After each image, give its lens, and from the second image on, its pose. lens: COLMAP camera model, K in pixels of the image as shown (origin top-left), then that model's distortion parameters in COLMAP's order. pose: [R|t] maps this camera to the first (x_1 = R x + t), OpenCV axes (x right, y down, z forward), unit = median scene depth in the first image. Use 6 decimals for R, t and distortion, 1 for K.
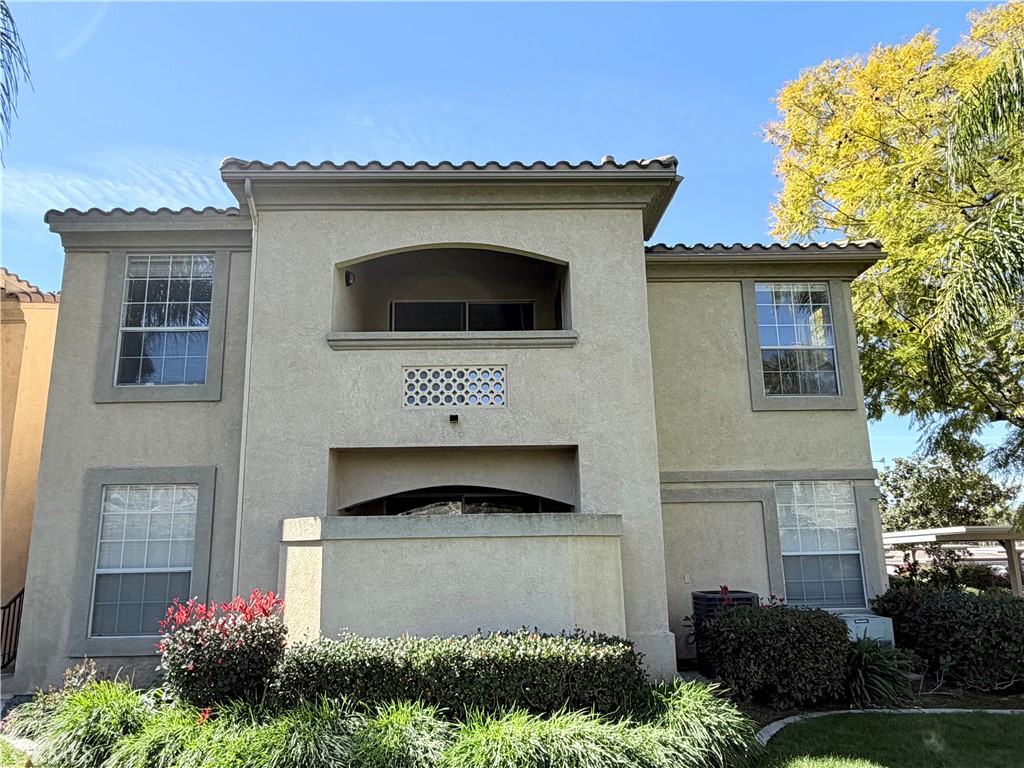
lens RADIAL K [[718.5, 0, 512.8], [0, 718.5, 385.9], [0, 0, 1]] dist [-0.000503, -0.001353]
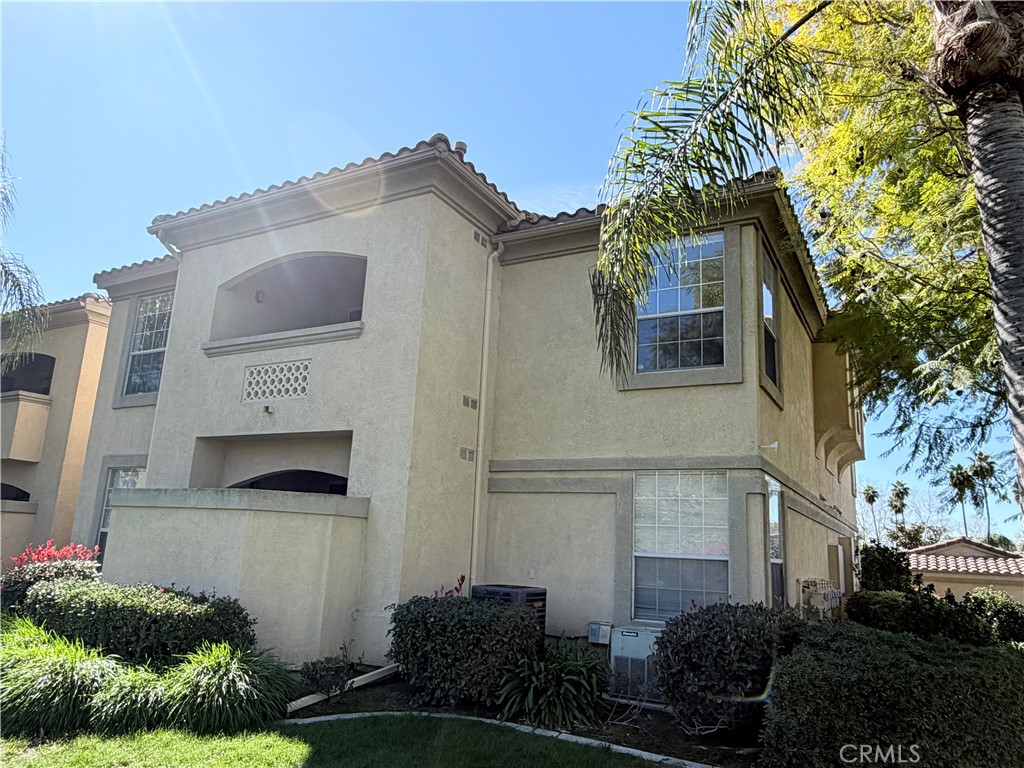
lens RADIAL K [[718.5, 0, 512.8], [0, 718.5, 385.9], [0, 0, 1]] dist [-0.000503, -0.001353]
pose [[0.858395, -0.055546, -0.509972, 0.797153], [0.047558, 0.998456, -0.028702, 0.056937], [0.510779, 0.000384, 0.859712, 0.210853]]
